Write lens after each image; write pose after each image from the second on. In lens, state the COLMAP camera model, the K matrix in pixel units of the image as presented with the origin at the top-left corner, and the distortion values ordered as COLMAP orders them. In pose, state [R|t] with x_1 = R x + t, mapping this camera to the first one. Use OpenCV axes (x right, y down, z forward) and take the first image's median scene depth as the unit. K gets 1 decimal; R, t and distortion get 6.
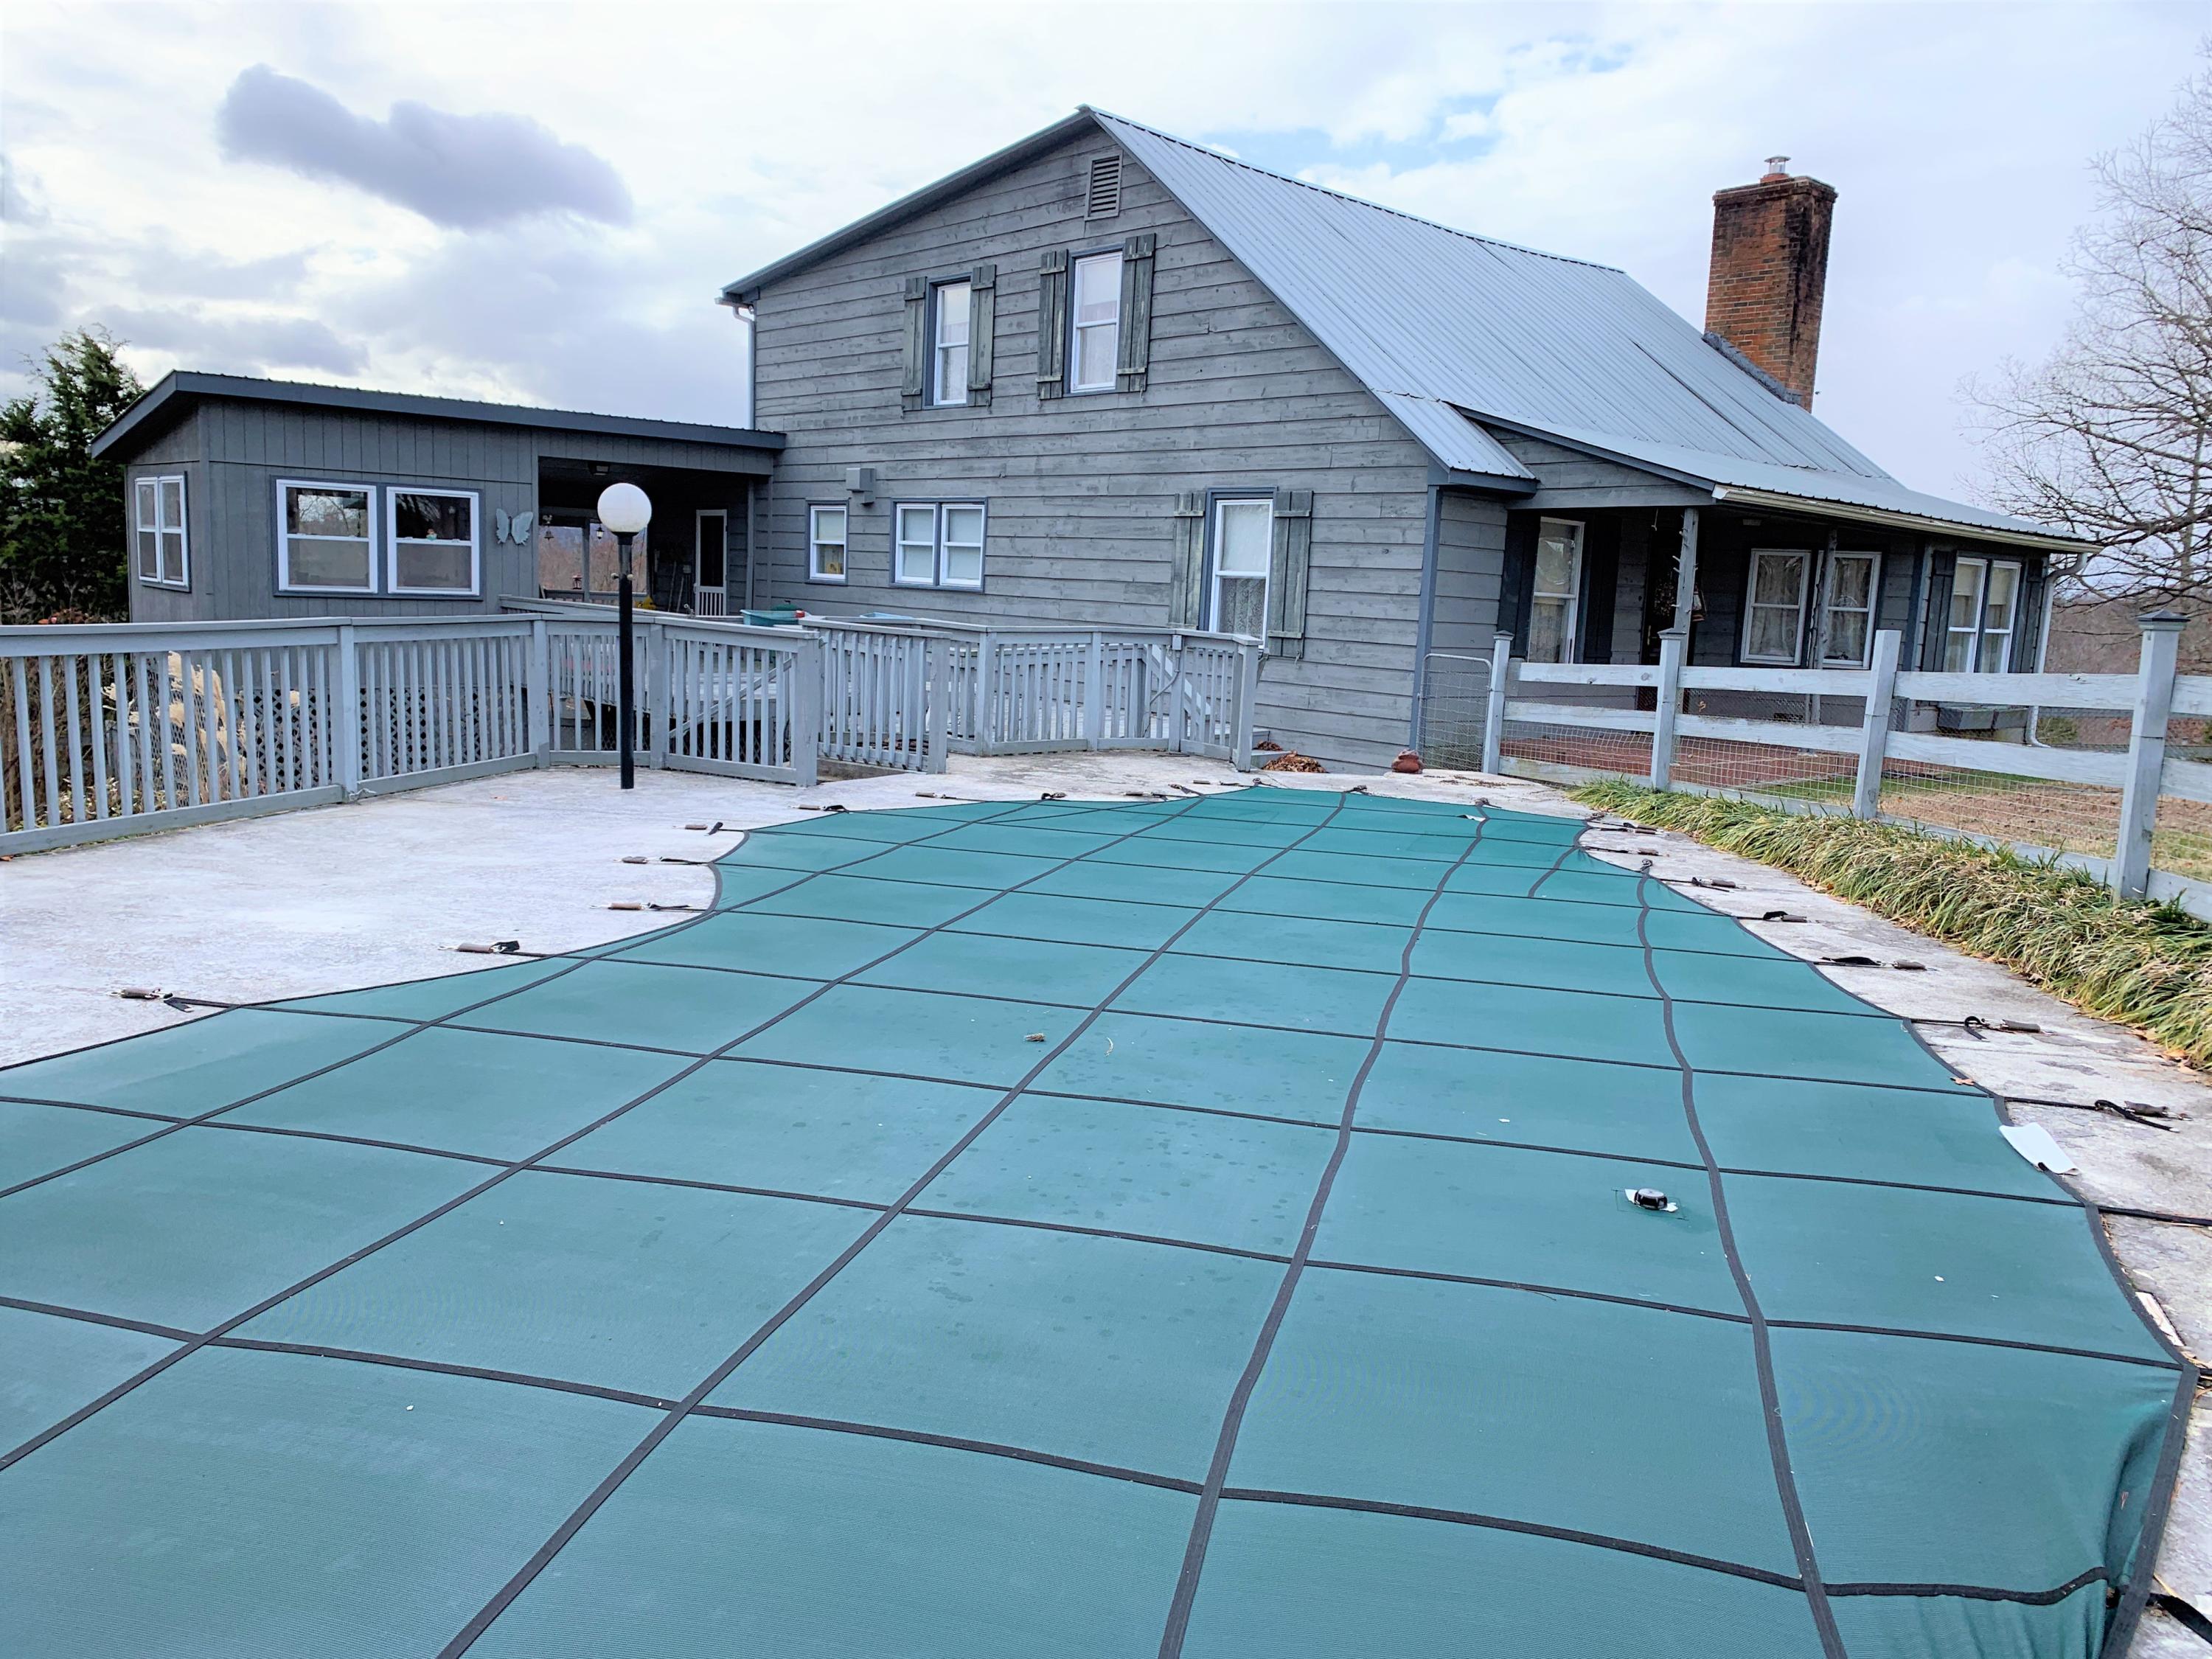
lens RADIAL K [[1672.5, 0, 1092.1], [0, 1672.5, 823.6], [0, 0, 1]] dist [0.028524, -0.040109]
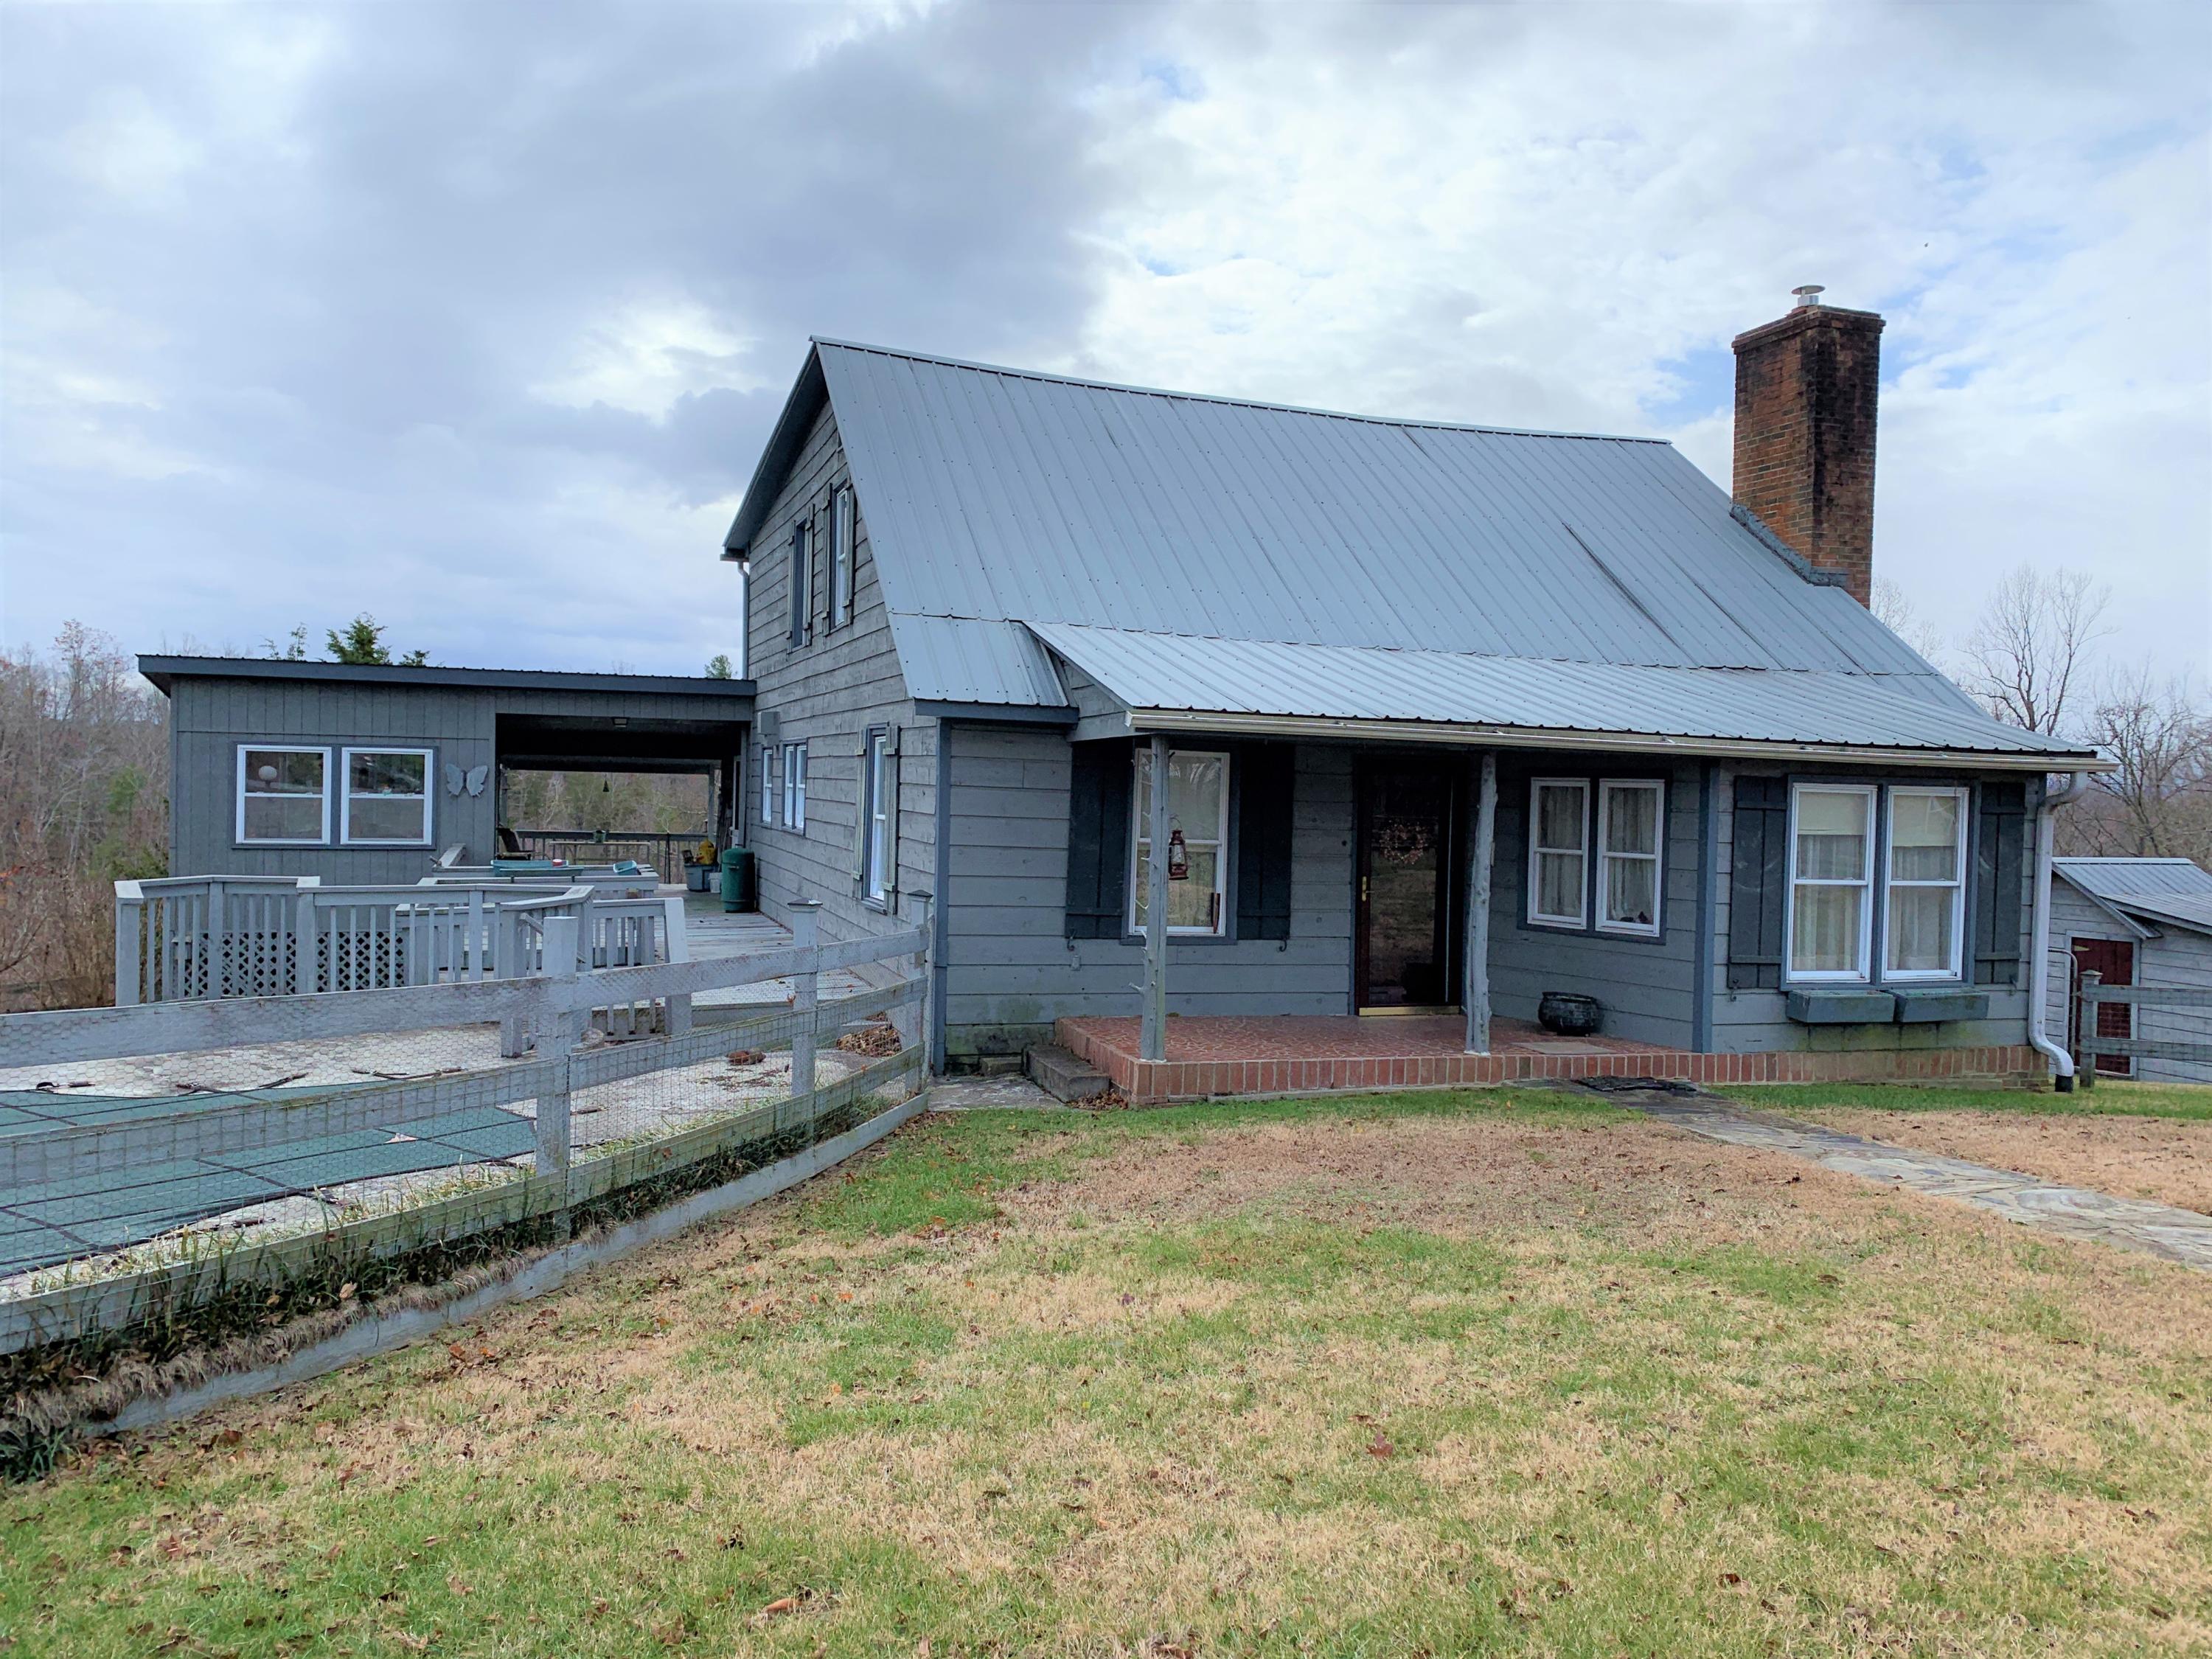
lens RADIAL K [[1672.5, 0, 1108.8], [0, 1672.5, 821.0], [0, 0, 1]] dist [0.028524, -0.040109]
pose [[0.923564, -0.012873, -0.383229, 0.441010], [-0.038805, 0.991167, -0.126812, -0.032945], [0.381477, 0.131990, 0.914907, 0.190907]]
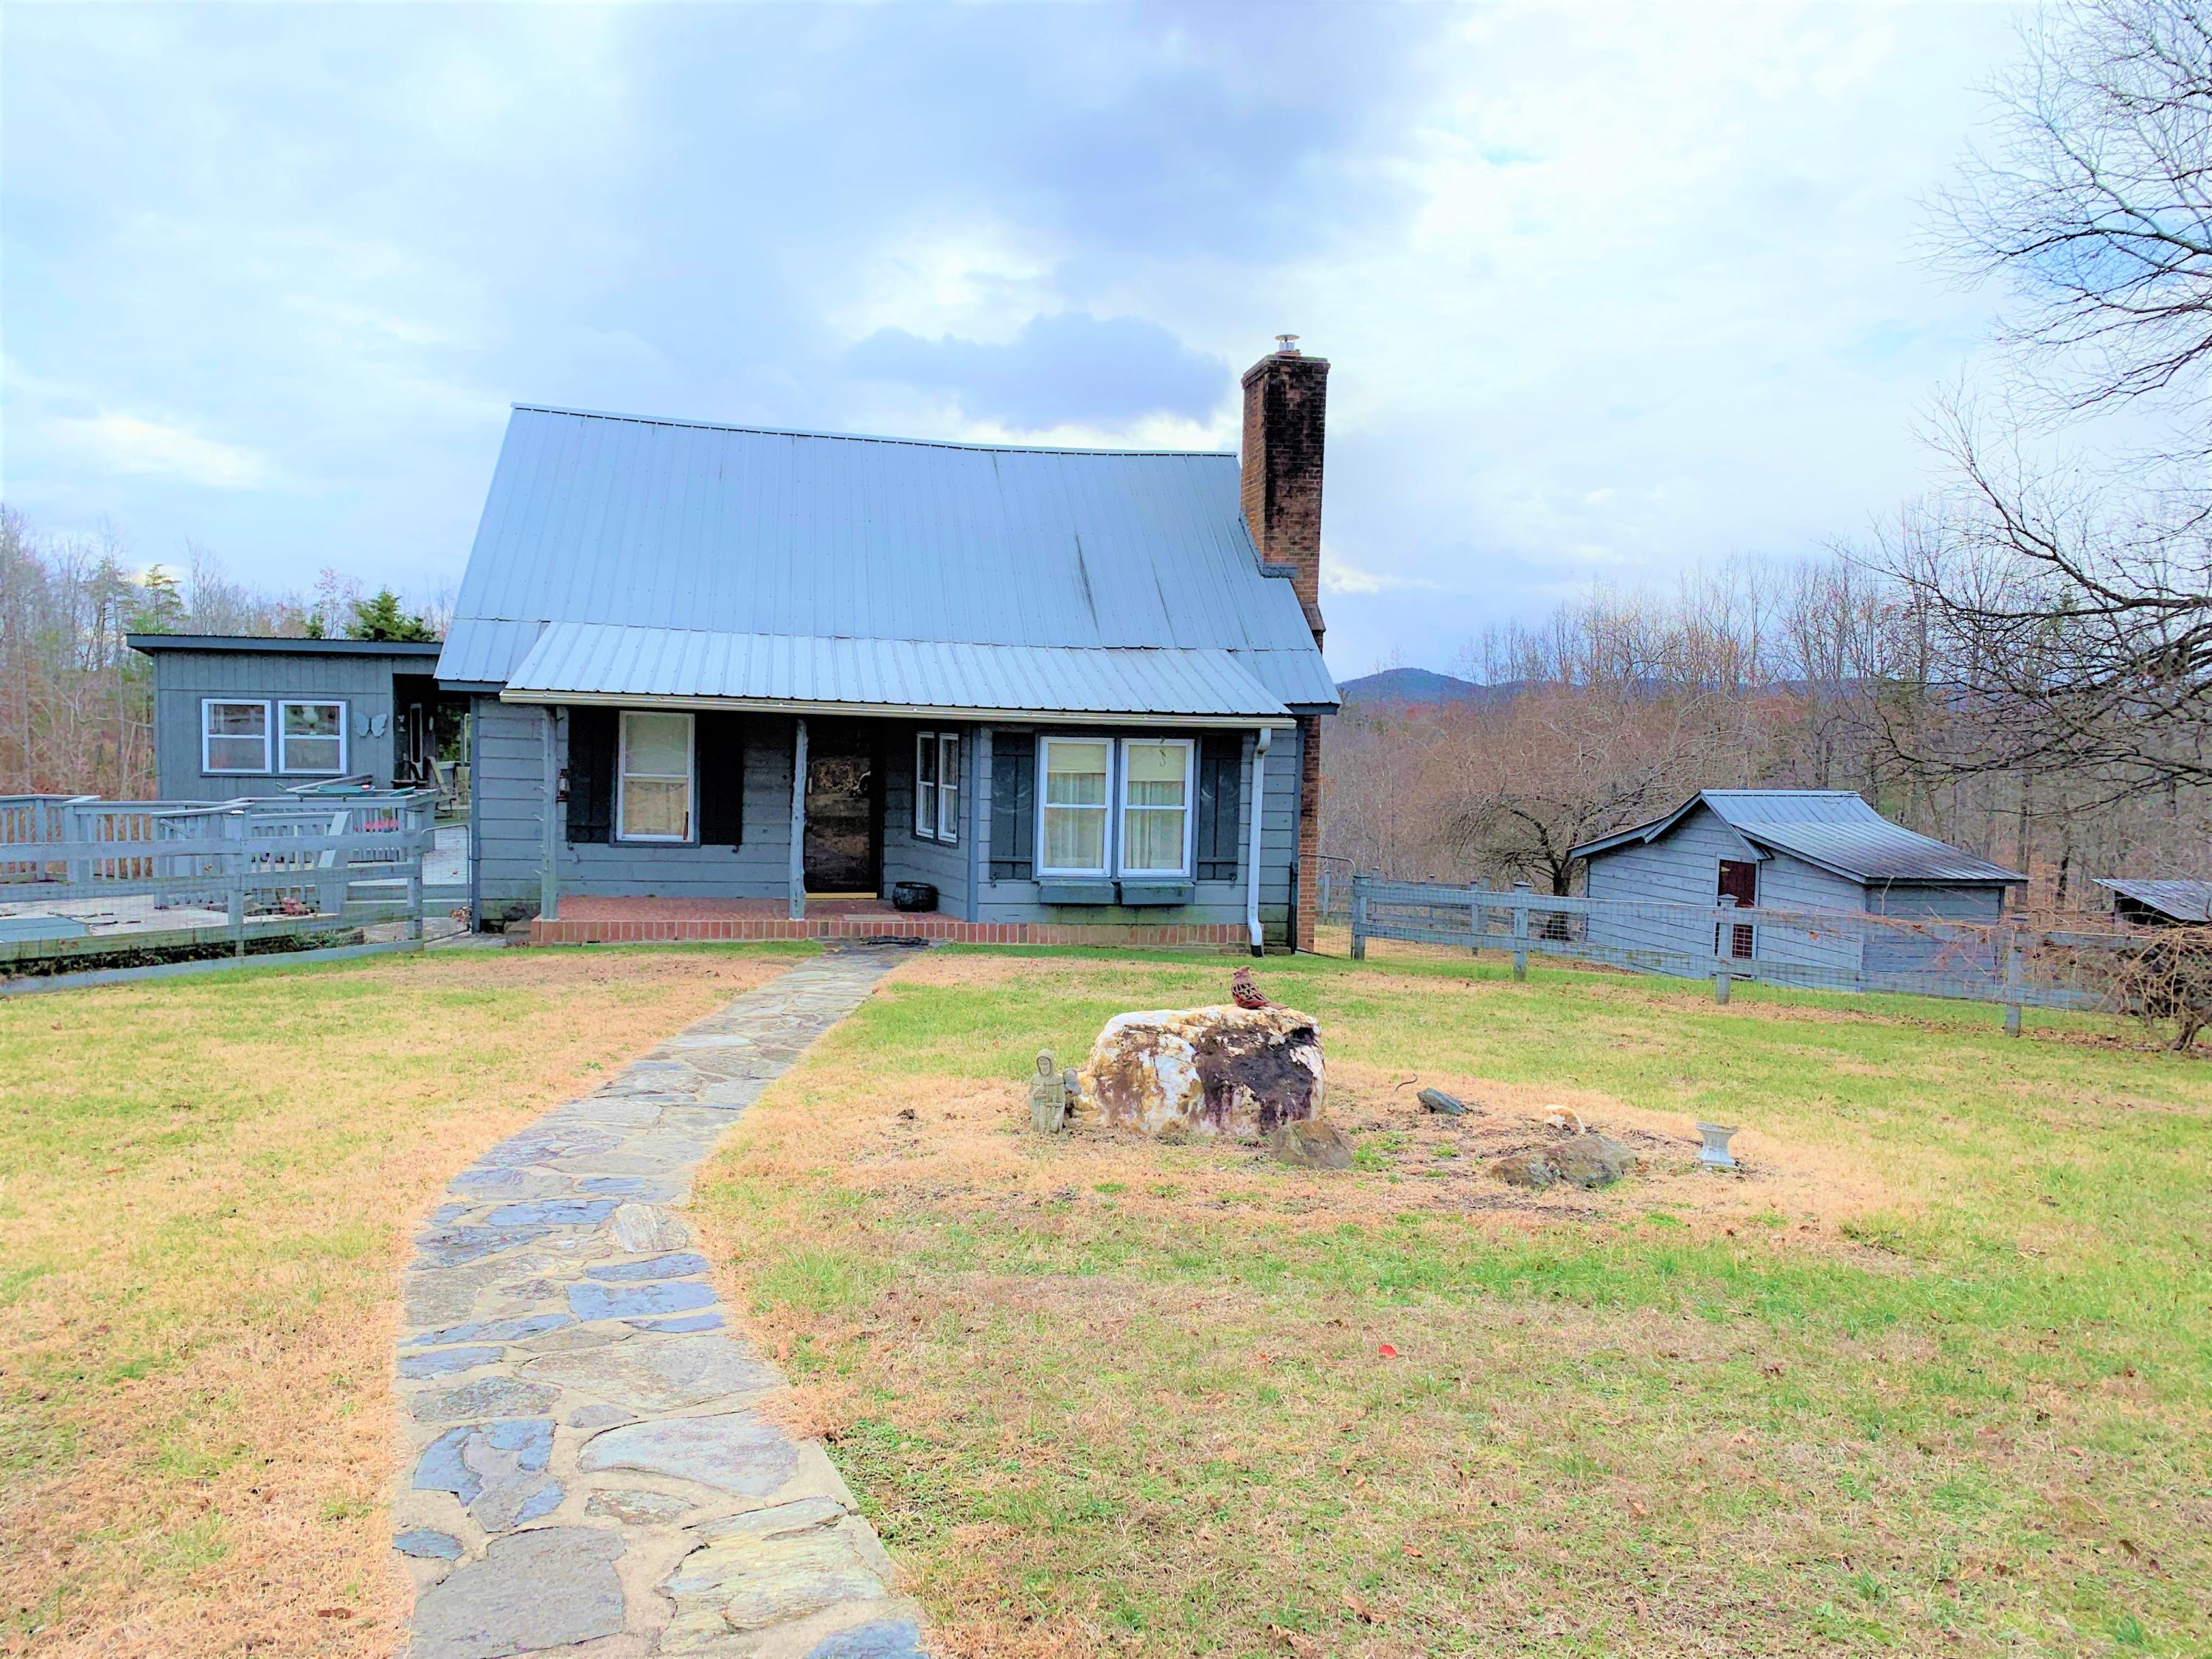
lens RADIAL K [[1672.5, 0, 1167.1], [0, 1672.5, 877.6], [0, 0, 1]] dist [0.028524, -0.040109]
pose [[0.869836, 0.026514, -0.492628, 0.927877], [-0.055808, 0.997433, -0.044856, -0.025277], [0.490175, 0.066510, 0.869083, 0.123343]]
